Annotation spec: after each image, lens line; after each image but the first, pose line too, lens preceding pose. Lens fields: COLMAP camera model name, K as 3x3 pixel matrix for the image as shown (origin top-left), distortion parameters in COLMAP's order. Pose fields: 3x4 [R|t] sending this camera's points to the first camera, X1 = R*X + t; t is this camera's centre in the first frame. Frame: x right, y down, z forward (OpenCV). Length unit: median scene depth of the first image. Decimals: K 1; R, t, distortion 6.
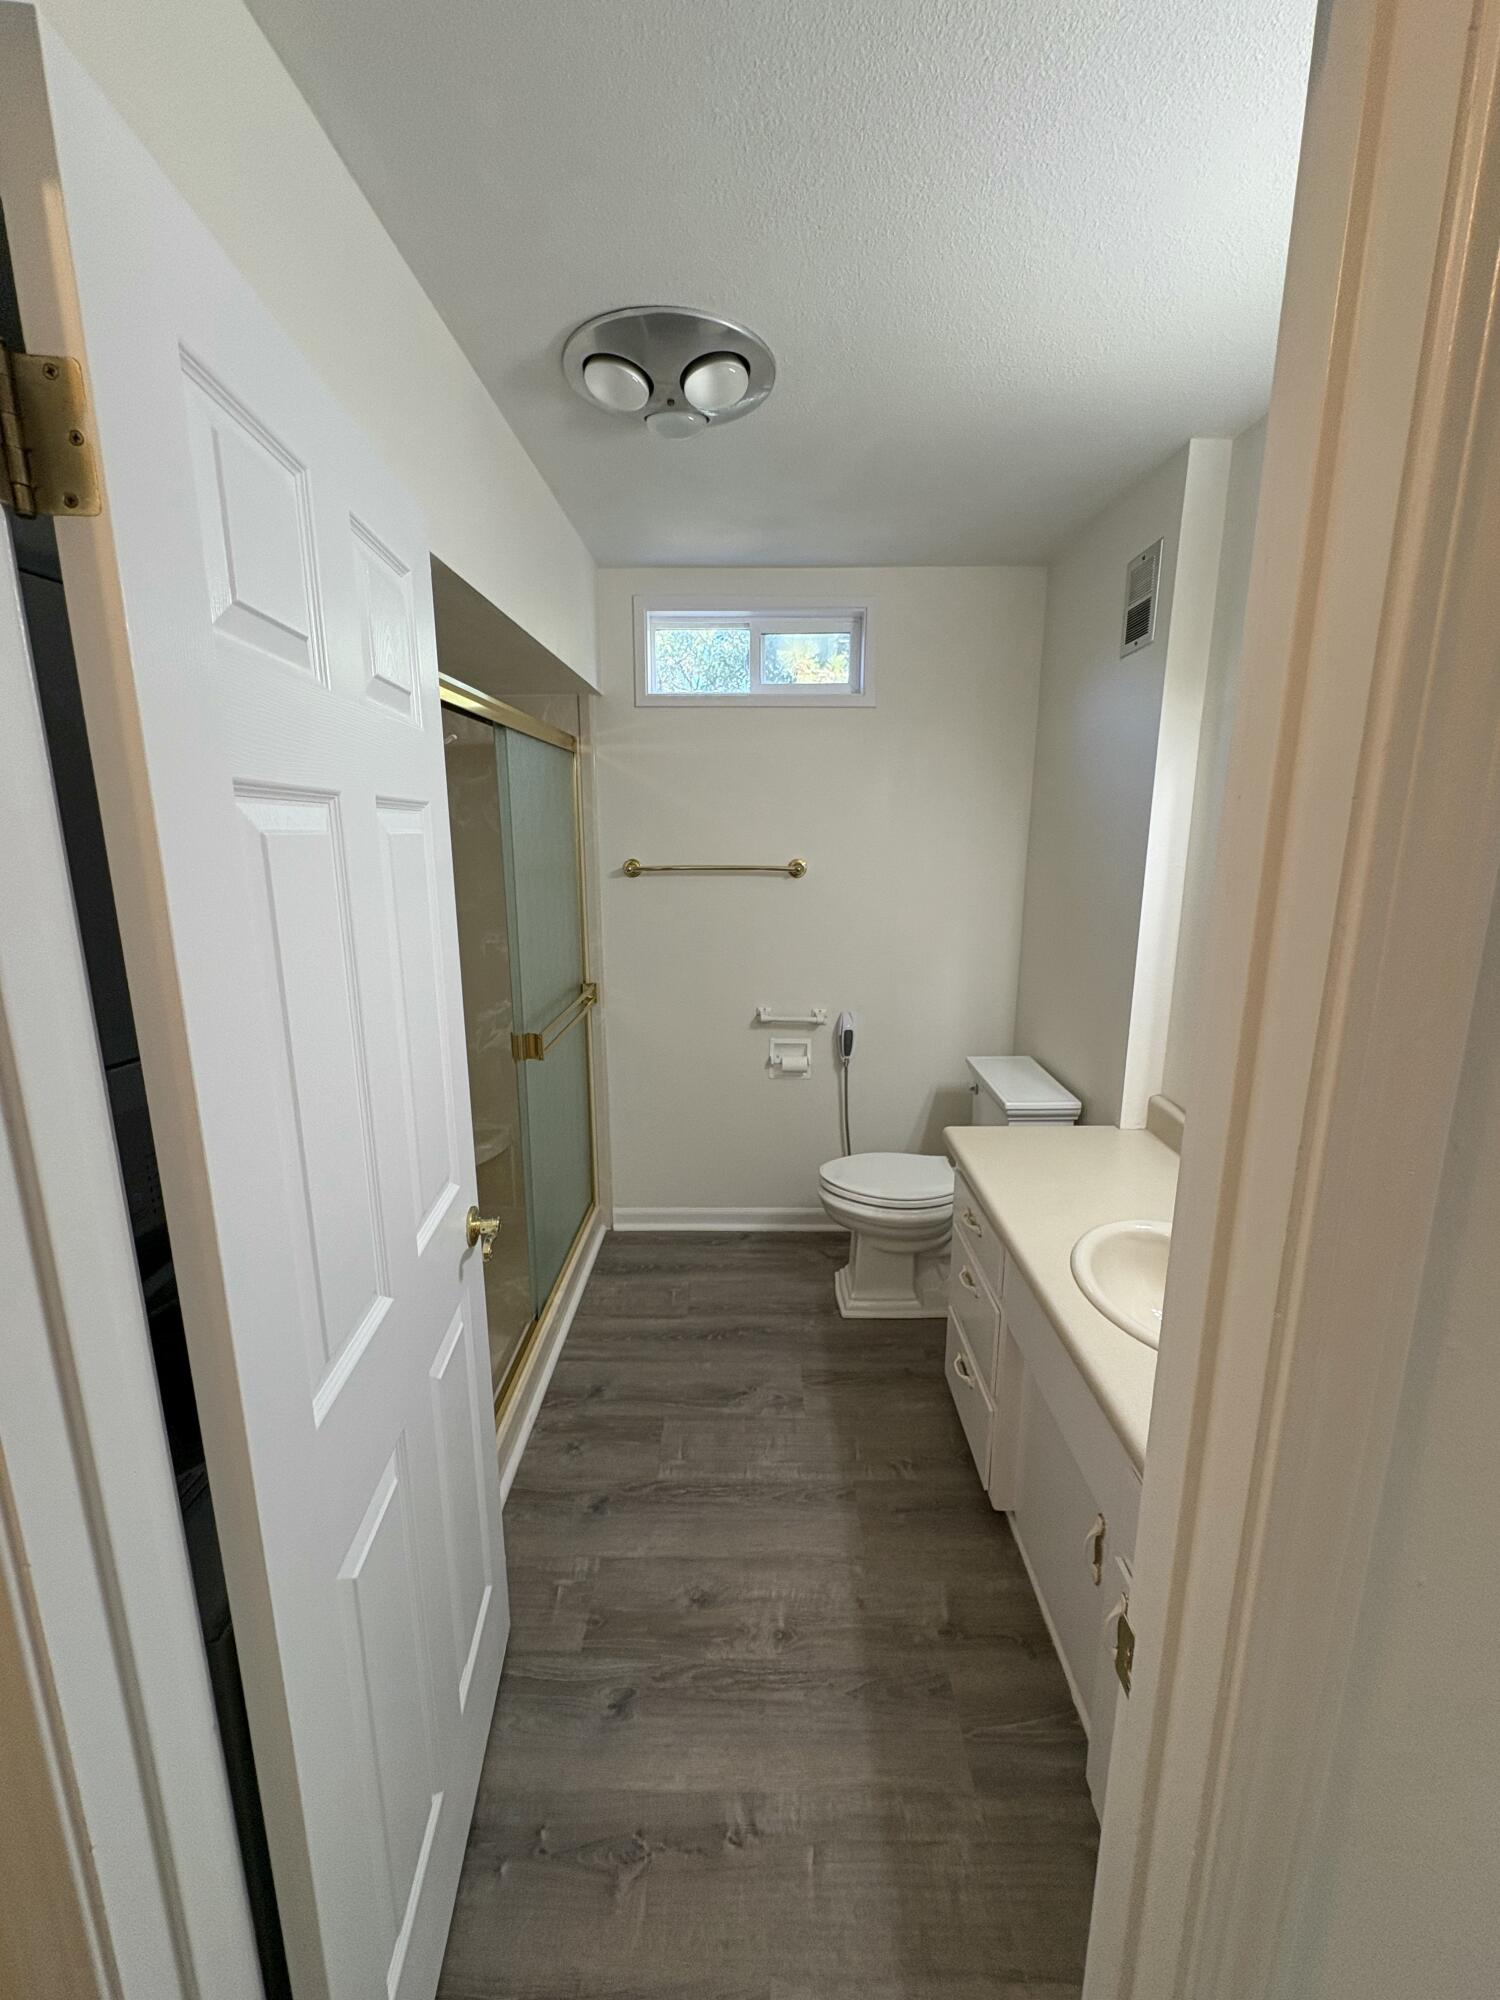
lens RADIAL K [[844.9, 0, 752.3], [0, 844.9, 1011.2], [0, 0, 1]] dist [0.014300, -0.002308]
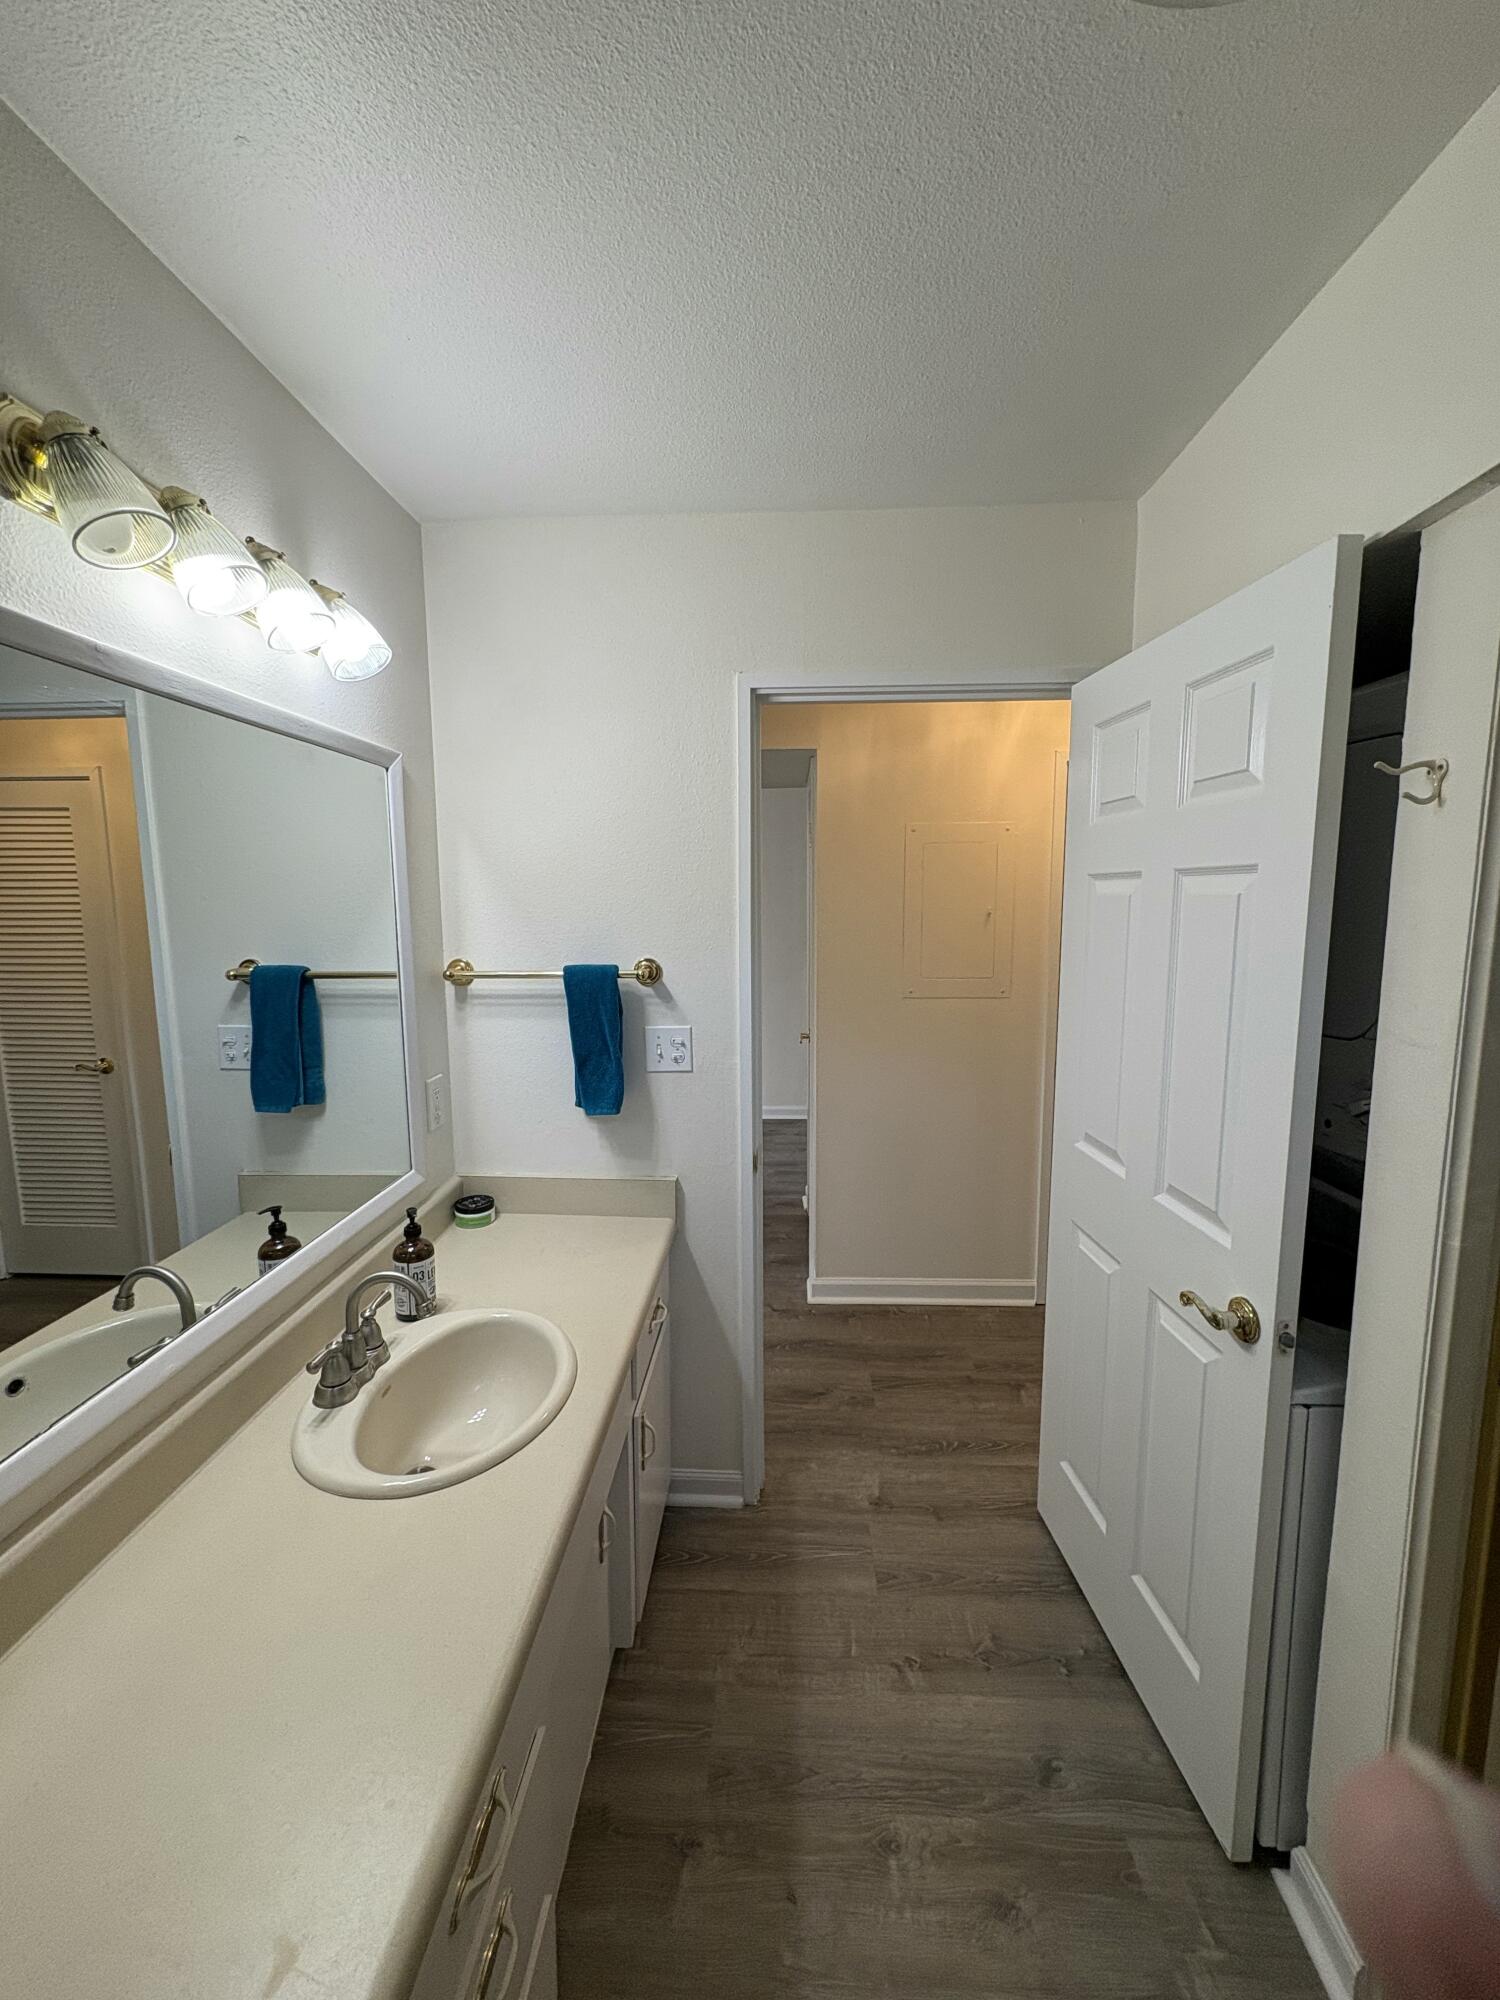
lens RADIAL K [[844.9, 0, 746.7], [0, 844.9, 1006.5], [0, 0, 1]] dist [0.014300, -0.002308]
pose [[-0.998990, 0.000372, 0.044935, 0.080066], [0.015281, 0.943181, 0.331927, -0.187320], [-0.042258, 0.332278, -0.942234, 0.883822]]
